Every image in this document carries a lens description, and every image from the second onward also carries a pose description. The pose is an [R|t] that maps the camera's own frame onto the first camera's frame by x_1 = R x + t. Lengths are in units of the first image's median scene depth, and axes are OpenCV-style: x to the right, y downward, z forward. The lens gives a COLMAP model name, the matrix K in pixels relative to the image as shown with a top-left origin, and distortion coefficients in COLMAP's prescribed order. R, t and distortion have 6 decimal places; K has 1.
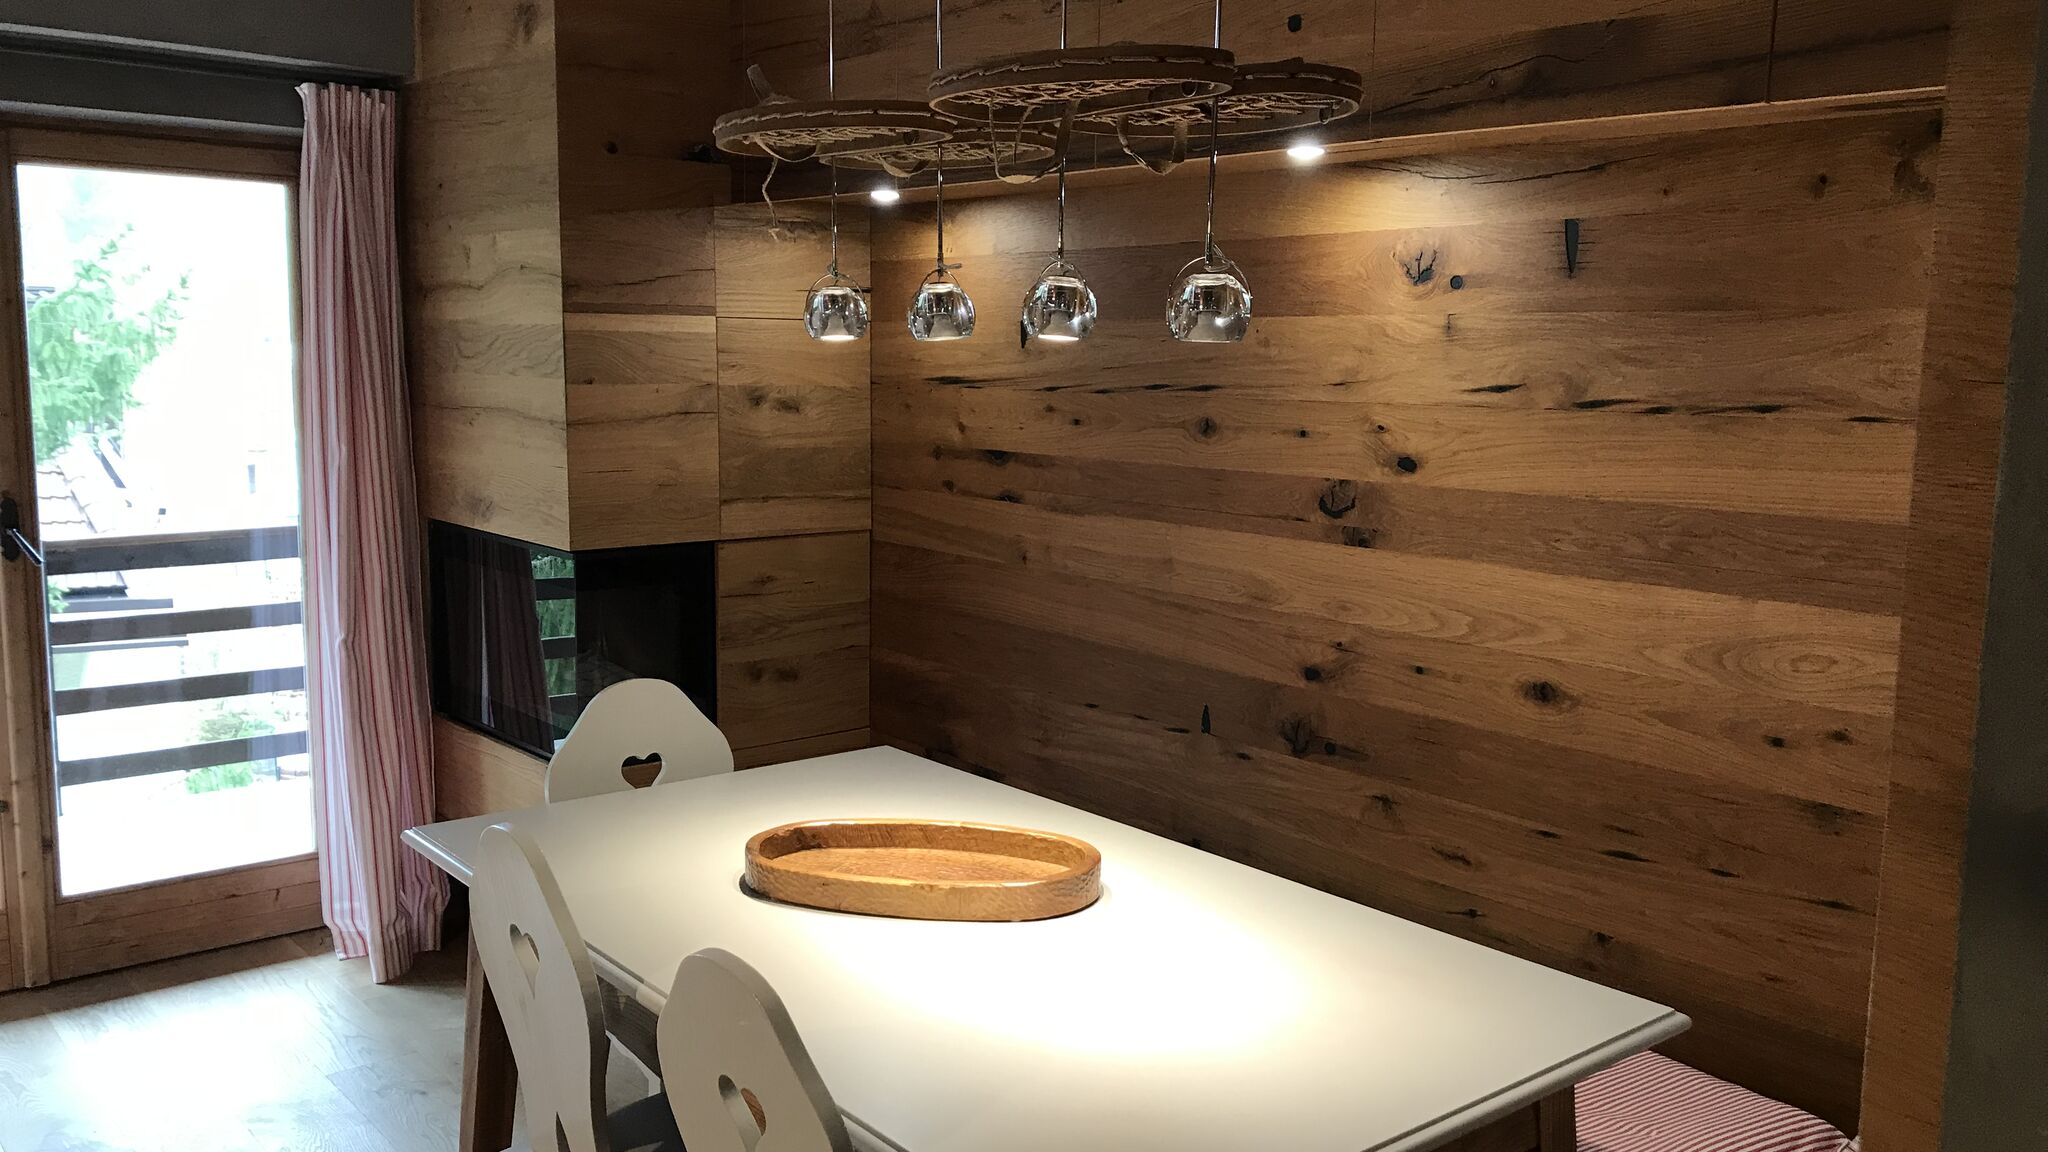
lens RADIAL K [[1680.6, 0, 1031.5], [0, 1680.6, 575.3], [0, 0, 1]] dist [0.043381, -0.036373]
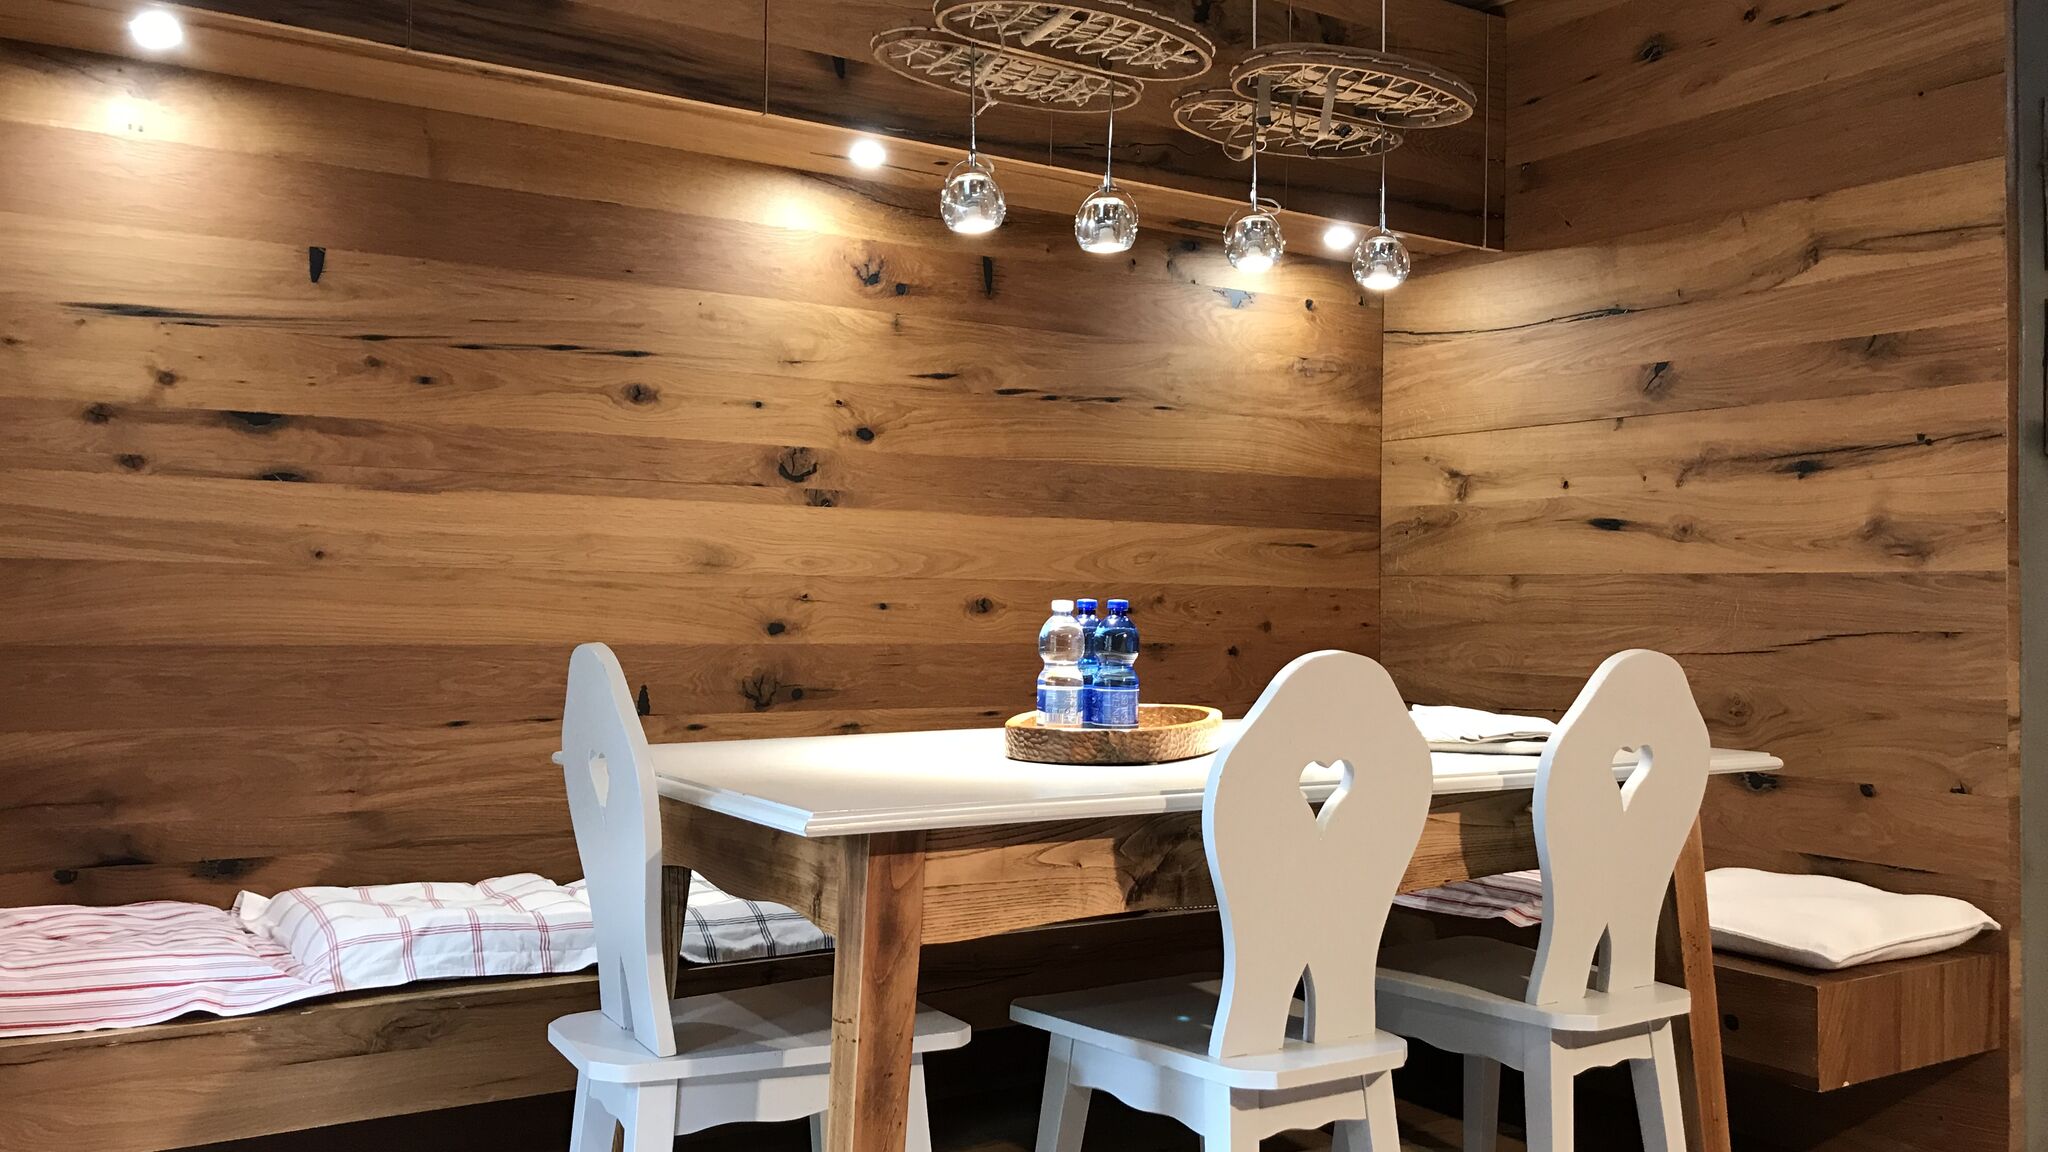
lens RADIAL K [[1680.6, 0, 1012.2], [0, 1680.6, 592.1], [0, 0, 1]] dist [0.043381, -0.036373]
pose [[0.114304, -0.000101, 0.993446, -0.696533], [0.127849, 0.991686, -0.014609, 0.055668], [-0.985185, 0.128681, 0.113366, 0.573931]]
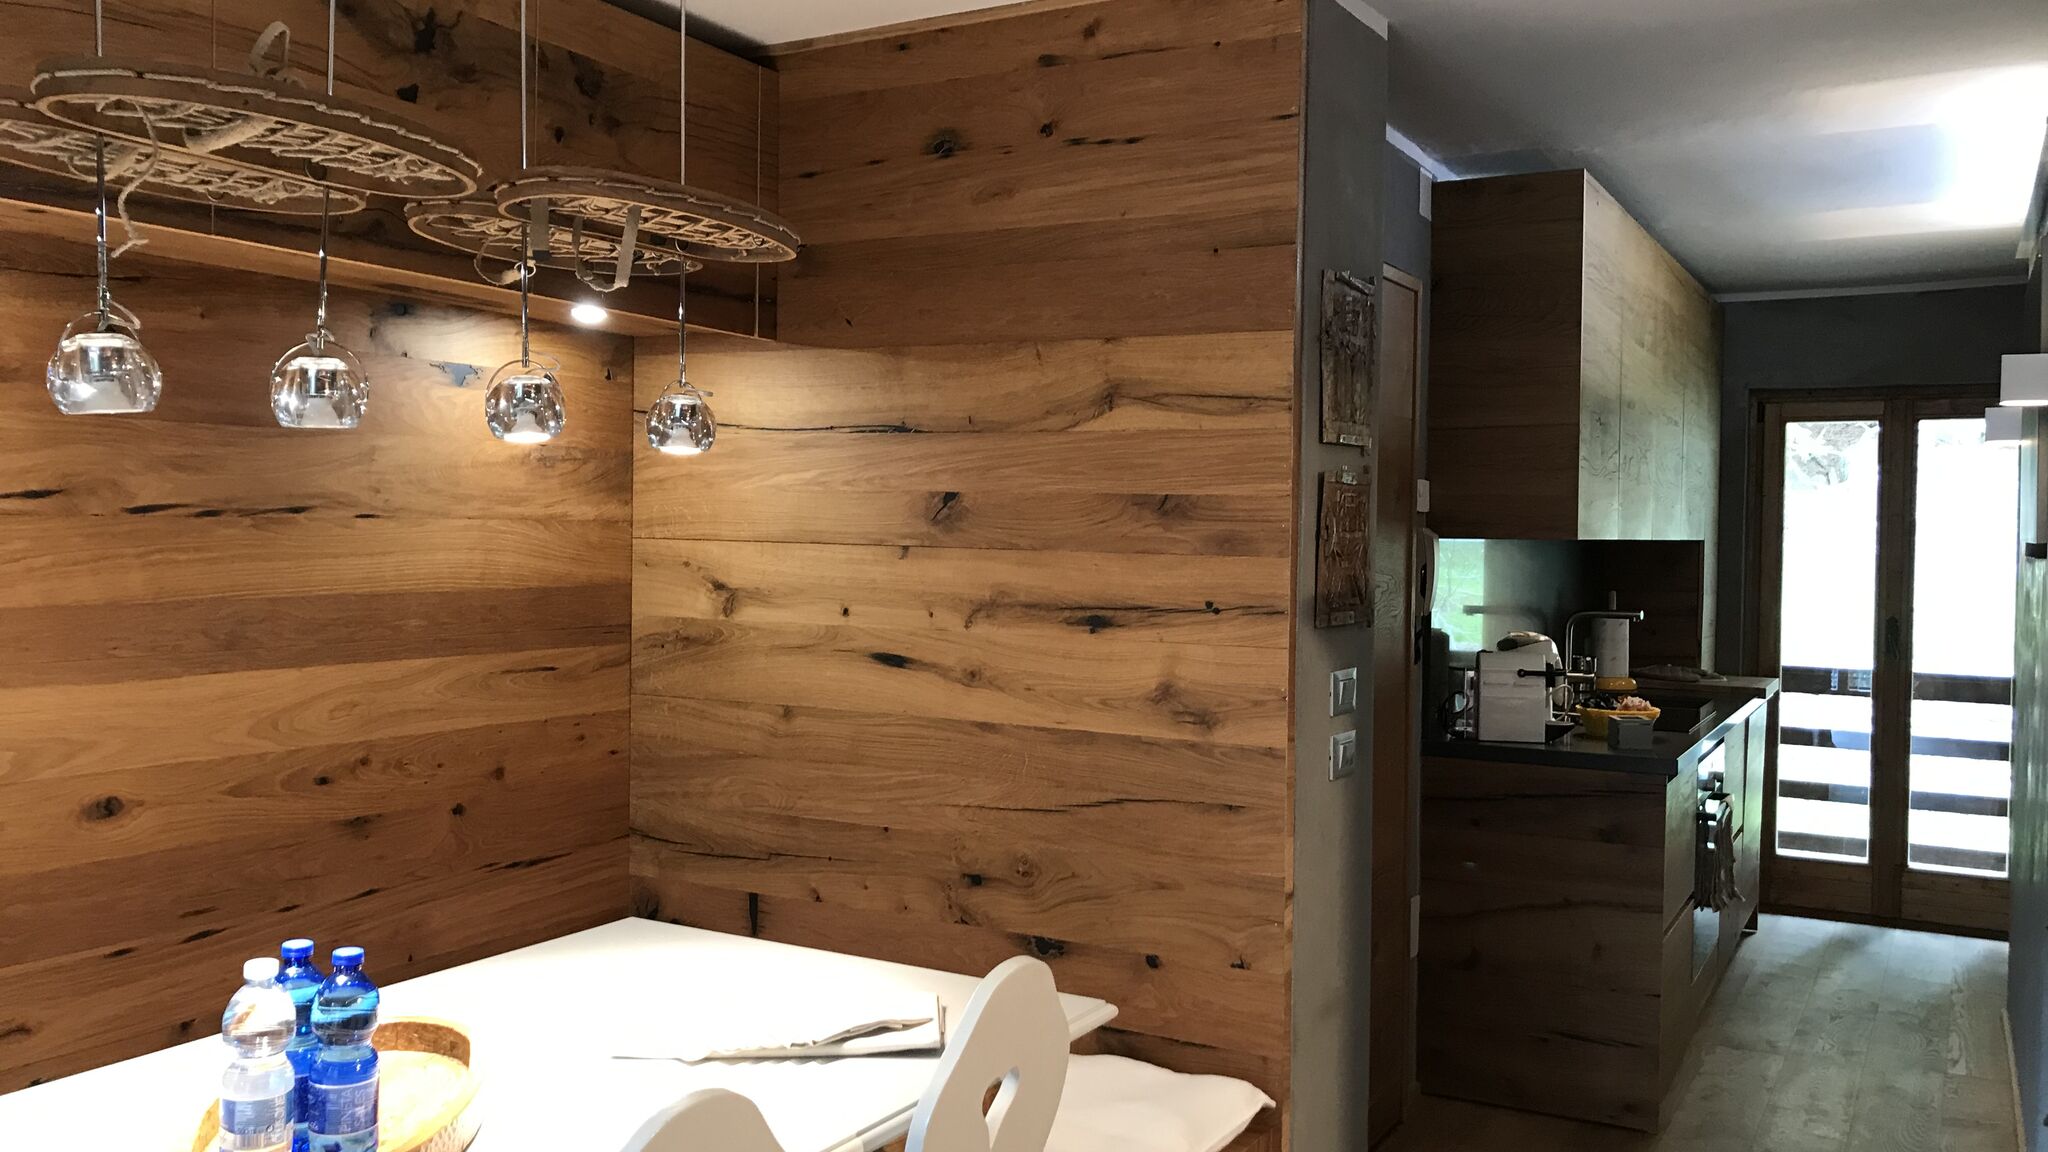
lens RADIAL K [[1680.6, 0, 1009.5], [0, 1680.6, 580.9], [0, 0, 1]] dist [0.043381, -0.036373]
pose [[-0.363077, -0.049930, 0.930421, -0.540277], [0.107956, 0.989584, 0.095233, -0.066320], [-0.925484, 0.135021, -0.353904, 0.589847]]
